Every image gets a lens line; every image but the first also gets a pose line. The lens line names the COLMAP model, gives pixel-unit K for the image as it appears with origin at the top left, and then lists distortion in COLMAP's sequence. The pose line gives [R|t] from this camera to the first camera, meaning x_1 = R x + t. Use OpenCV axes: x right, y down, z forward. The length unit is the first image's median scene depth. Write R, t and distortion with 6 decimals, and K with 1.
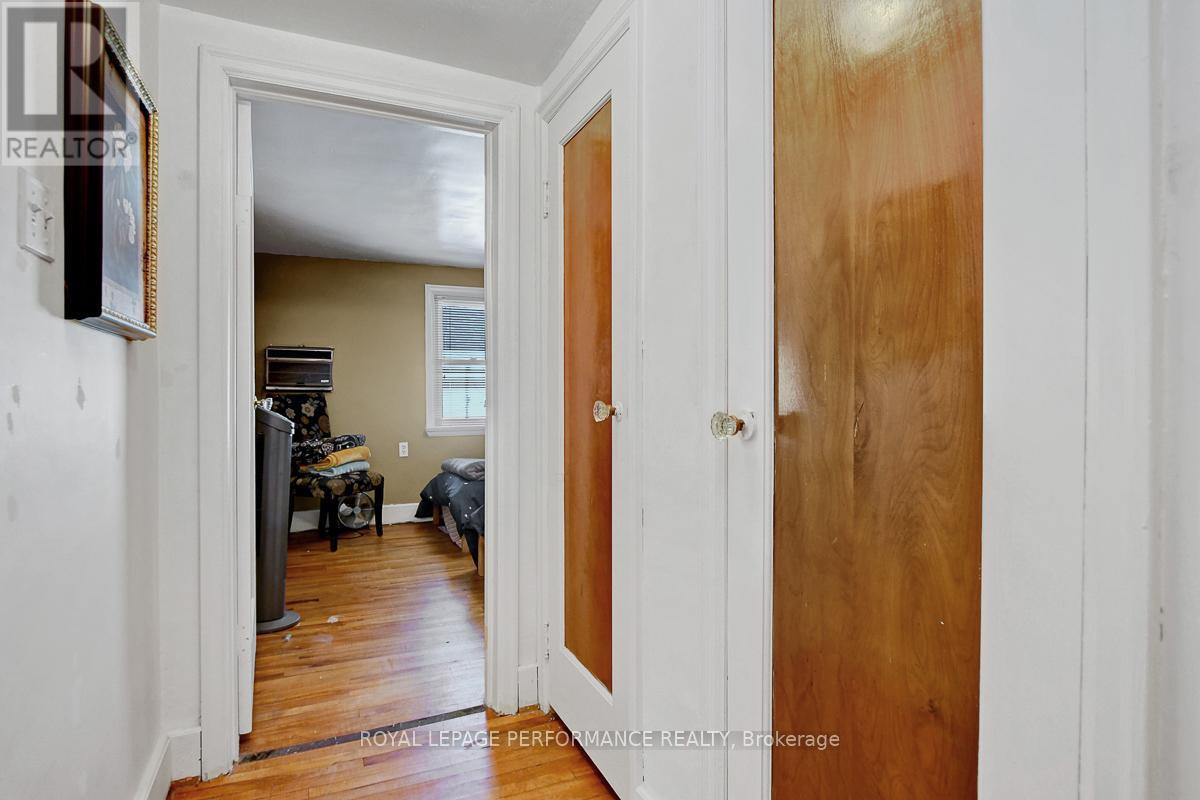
lens RADIAL K [[590.3, 0, 590.8], [0, 590.3, 400.0], [0, 0, 1]] dist [-0.019535, -0.000259]
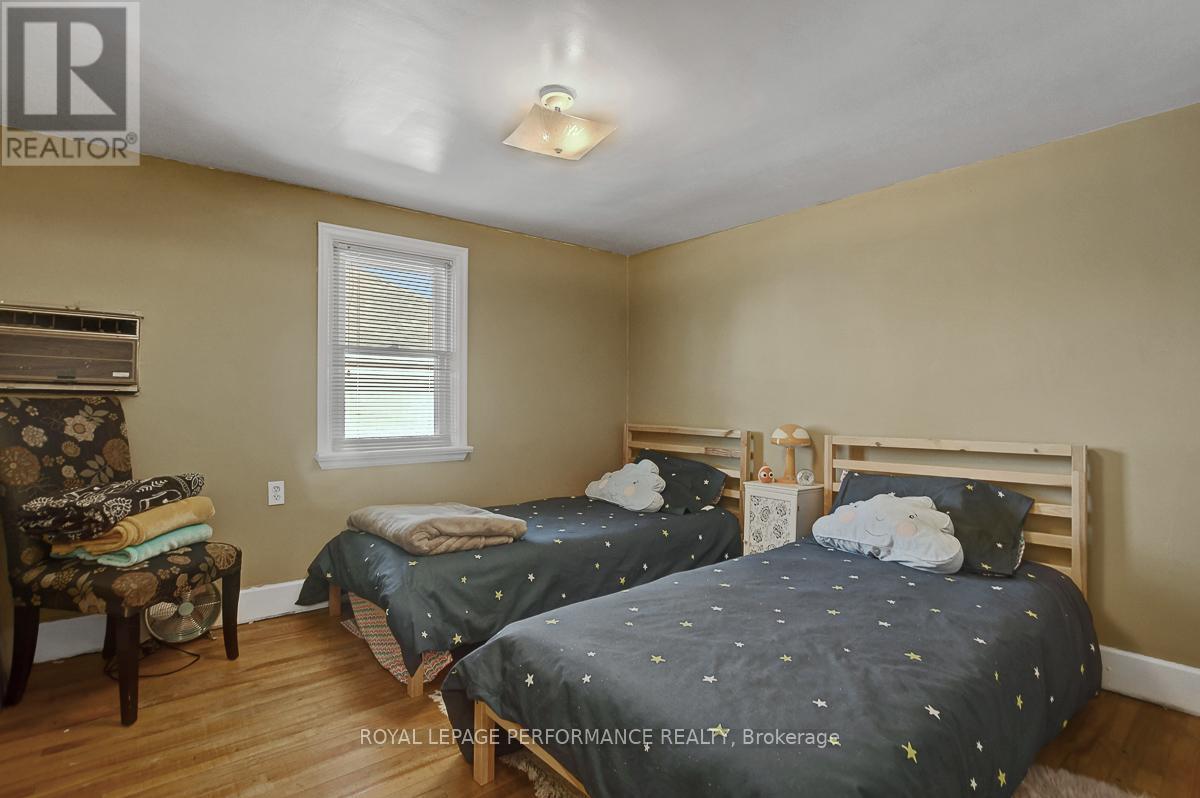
lens RADIAL K [[559.5, 0, 607.6], [0, 559.5, 398.0], [0, 0, 1]] dist [-0.025723, 0.000387]
pose [[0.964630, 0.007629, 0.263498, -0.162090], [-0.002460, 0.999798, -0.019941, -0.001853], [-0.263597, 0.018587, 0.964454, 0.418788]]
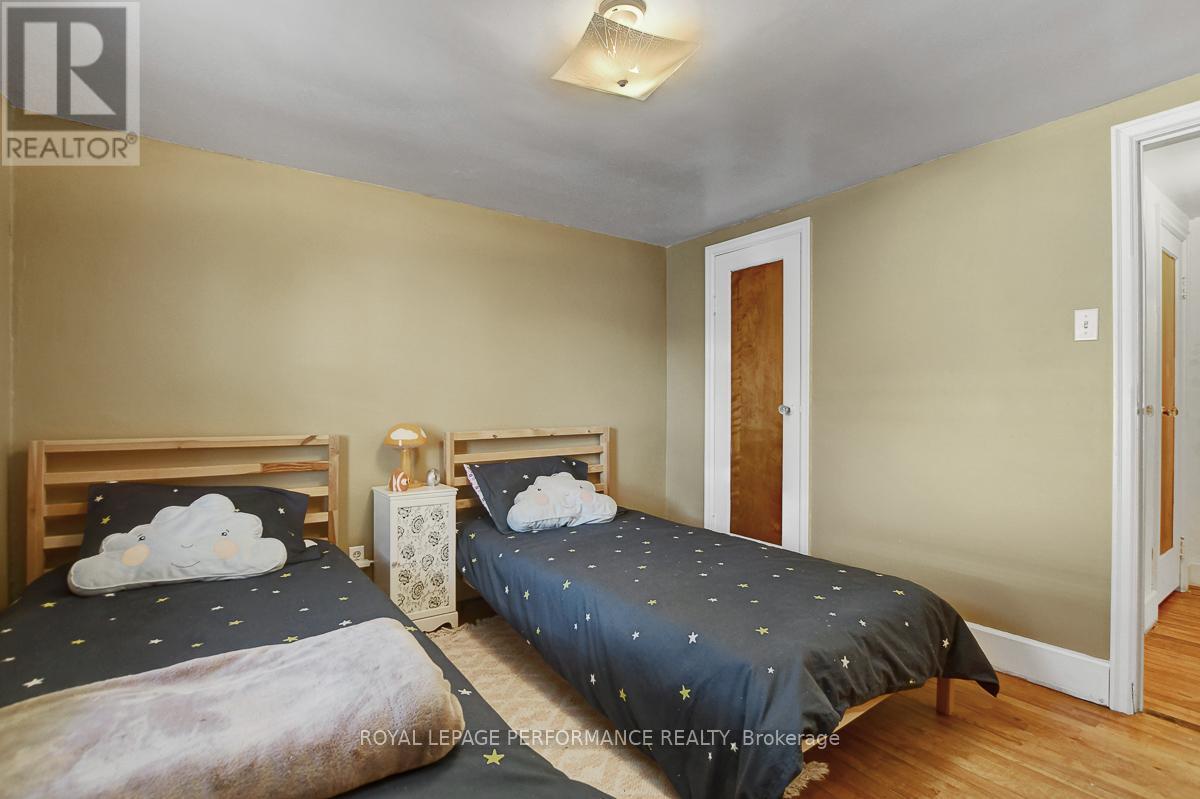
lens RADIAL K [[559.5, 0, 596.8], [0, 559.5, 398.2], [0, 0, 1]] dist [-0.025723, 0.000387]
pose [[-0.172027, -0.002003, 0.985090, -0.282662], [0.002299, 0.999994, 0.002435, -0.007045], [-0.985090, 0.002684, -0.172021, 0.653318]]
